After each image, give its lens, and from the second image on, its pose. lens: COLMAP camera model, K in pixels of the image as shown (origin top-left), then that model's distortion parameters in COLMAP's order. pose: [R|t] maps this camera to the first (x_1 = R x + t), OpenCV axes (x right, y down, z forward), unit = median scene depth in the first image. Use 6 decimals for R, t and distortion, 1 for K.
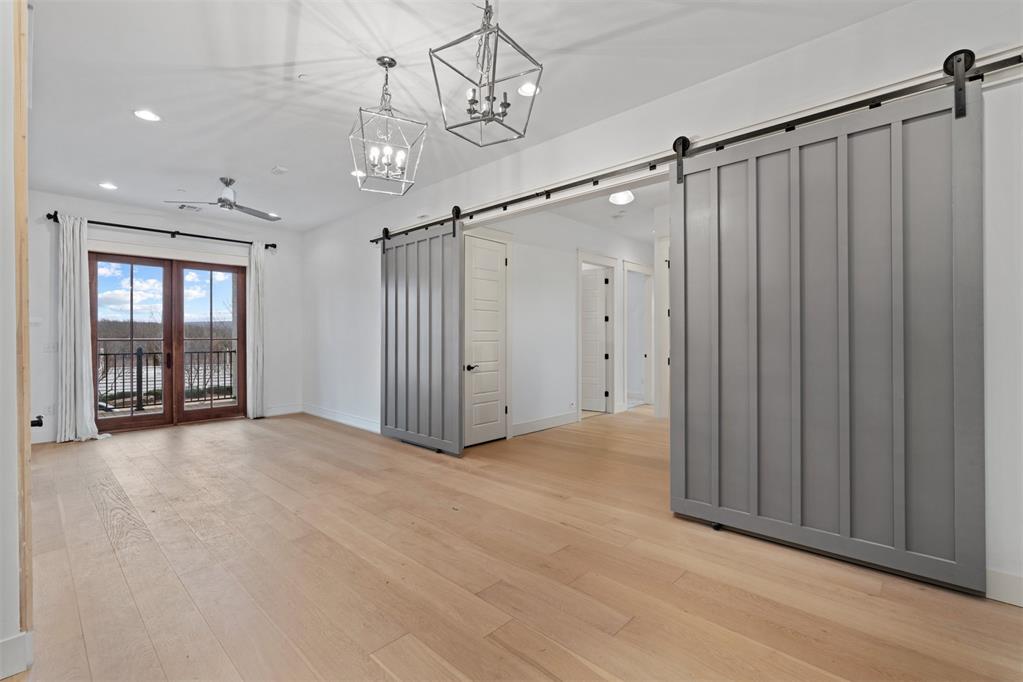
lens RADIAL K [[451.3, 0, 511.5], [0, 451.3, 341.0], [0, 0, 1]] dist [-0.002057, -0.000165]
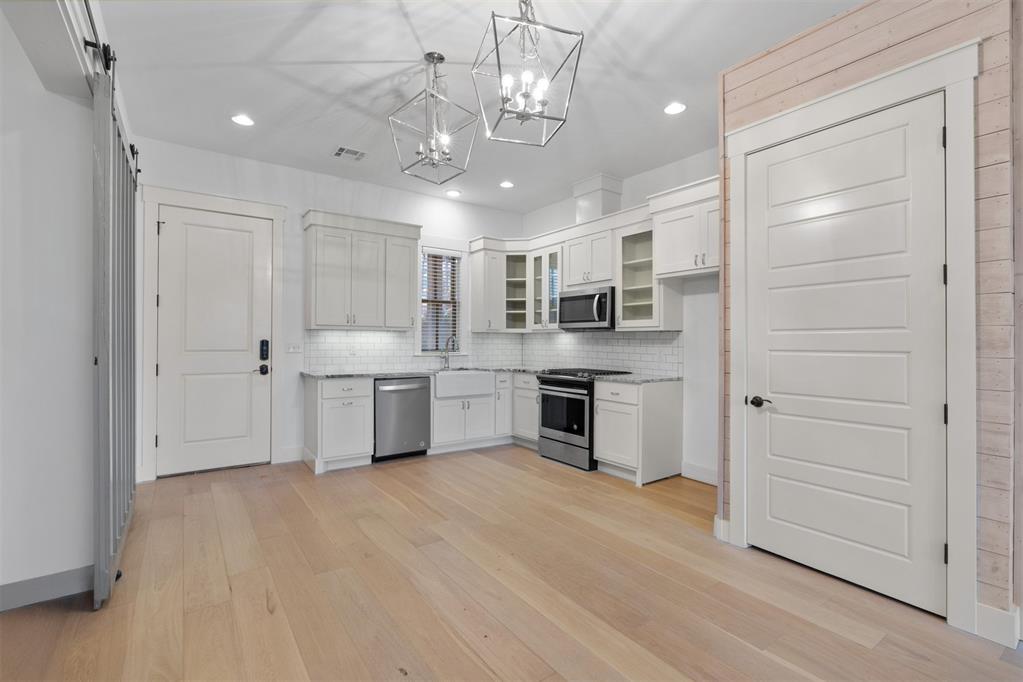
lens RADIAL K [[467.5, 0, 509.9], [0, 467.5, 339.2], [0, 0, 1]] dist [-0.001215, -0.000104]
pose [[-0.980398, -0.017378, 0.196260, -0.389353], [-0.019211, 0.999788, -0.007438, -0.016016], [-0.196089, -0.011062, -0.980524, 1.677382]]
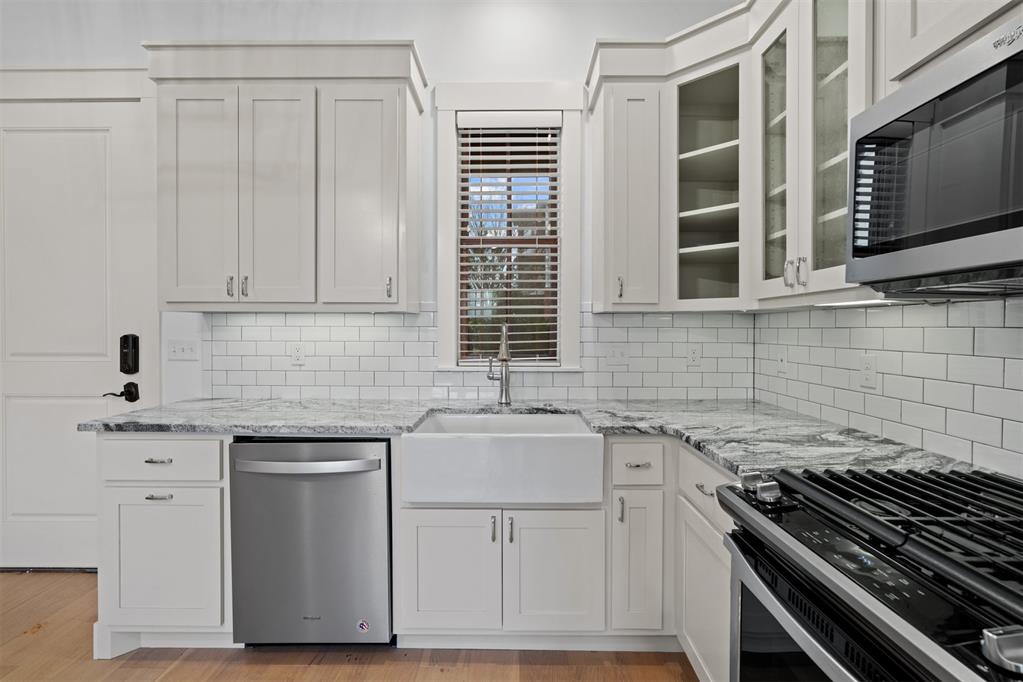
lens RADIAL K [[456.5, 0, 513.5], [0, 456.5, 331.5], [0, 0, 1]] dist [0.001562, 0.000305]
pose [[-0.678652, -0.019045, 0.734213, -0.312838], [-0.015003, 0.999815, 0.012067, -0.034331], [-0.734307, -0.002826, -0.678812, 0.359984]]
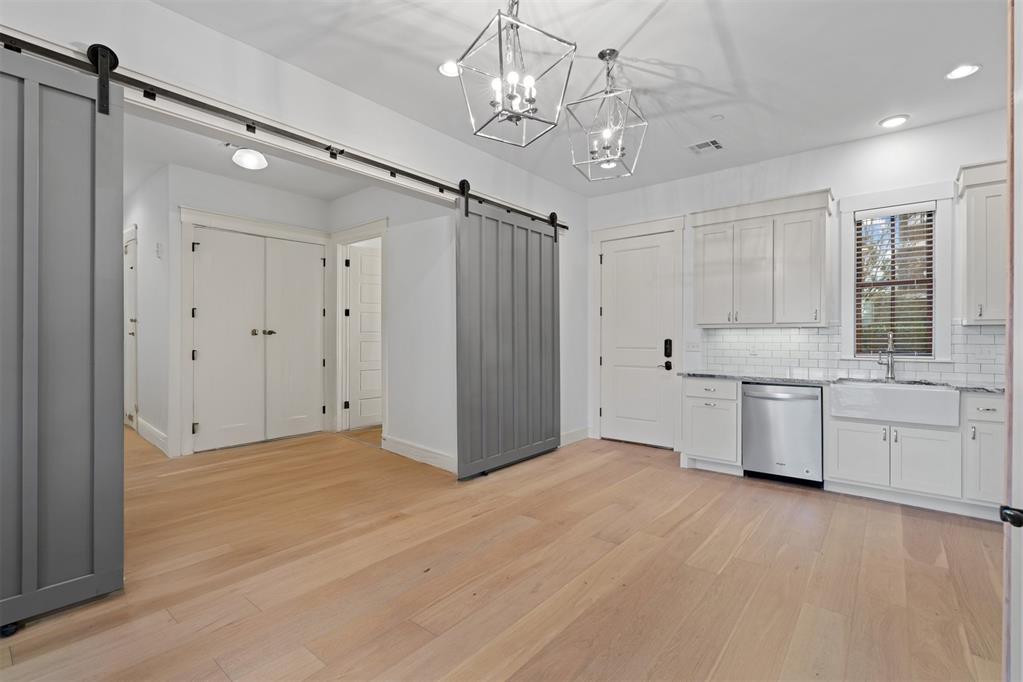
lens RADIAL K [[467.5, 0, 509.9], [0, 467.5, 339.2], [0, 0, 1]] dist [-0.001215, -0.000104]
pose [[-0.059716, -0.013901, 0.998119, -1.002765], [-0.009351, 0.999867, 0.013366, -0.027316], [-0.998172, -0.008535, -0.059838, 1.010803]]
